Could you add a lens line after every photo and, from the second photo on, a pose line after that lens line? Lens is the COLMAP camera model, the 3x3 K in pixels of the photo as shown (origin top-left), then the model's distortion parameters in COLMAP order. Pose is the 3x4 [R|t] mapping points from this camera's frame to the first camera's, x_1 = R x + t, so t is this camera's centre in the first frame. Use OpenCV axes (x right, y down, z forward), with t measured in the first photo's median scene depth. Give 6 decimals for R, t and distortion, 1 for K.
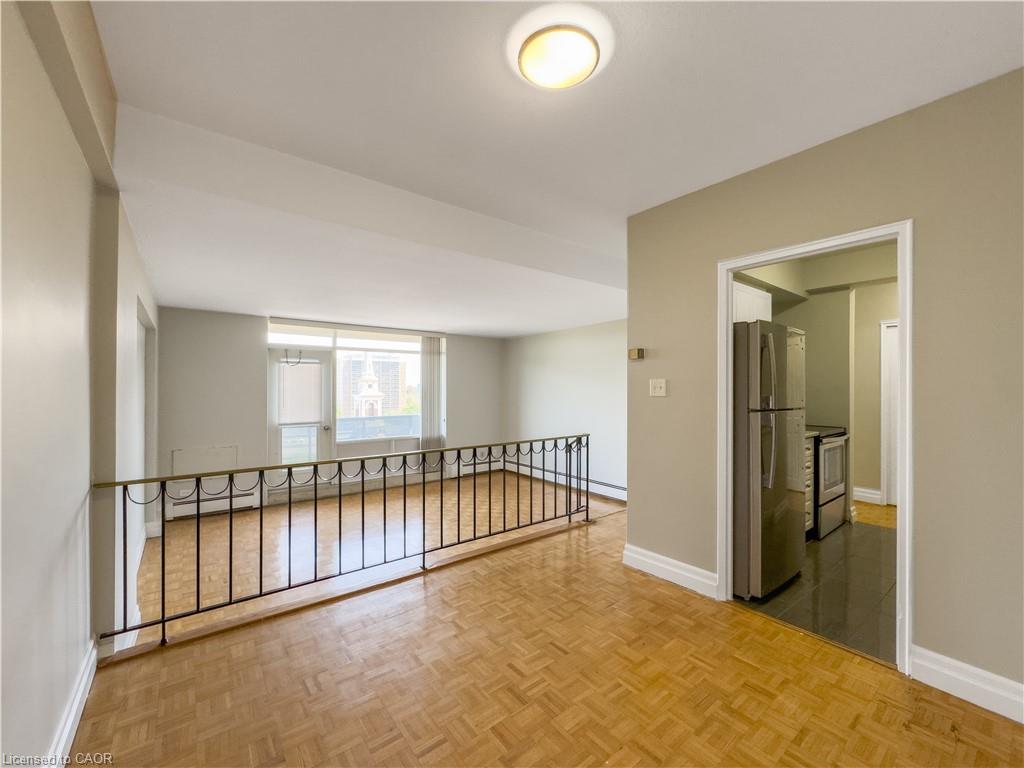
lens RADIAL K [[409.5, 0, 511.7], [0, 409.5, 387.7], [0, 0, 1]] dist [-0.001299, -0.000223]
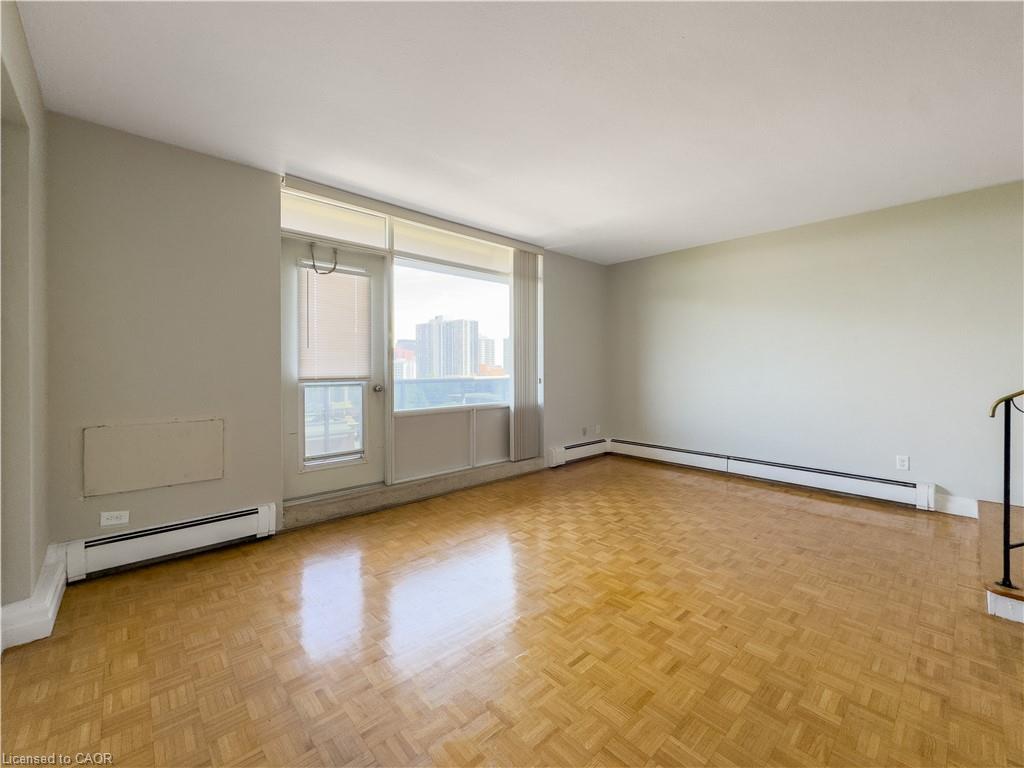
lens RADIAL K [[416.1, 0, 513.3], [0, 416.1, 371.2], [0, 0, 1]] dist [-0.001574, -0.000401]
pose [[0.993418, 0.005391, 0.114419, -0.330687], [-0.006409, 0.999943, 0.008531, 0.068175], [-0.114366, -0.009208, 0.993396, 0.395433]]
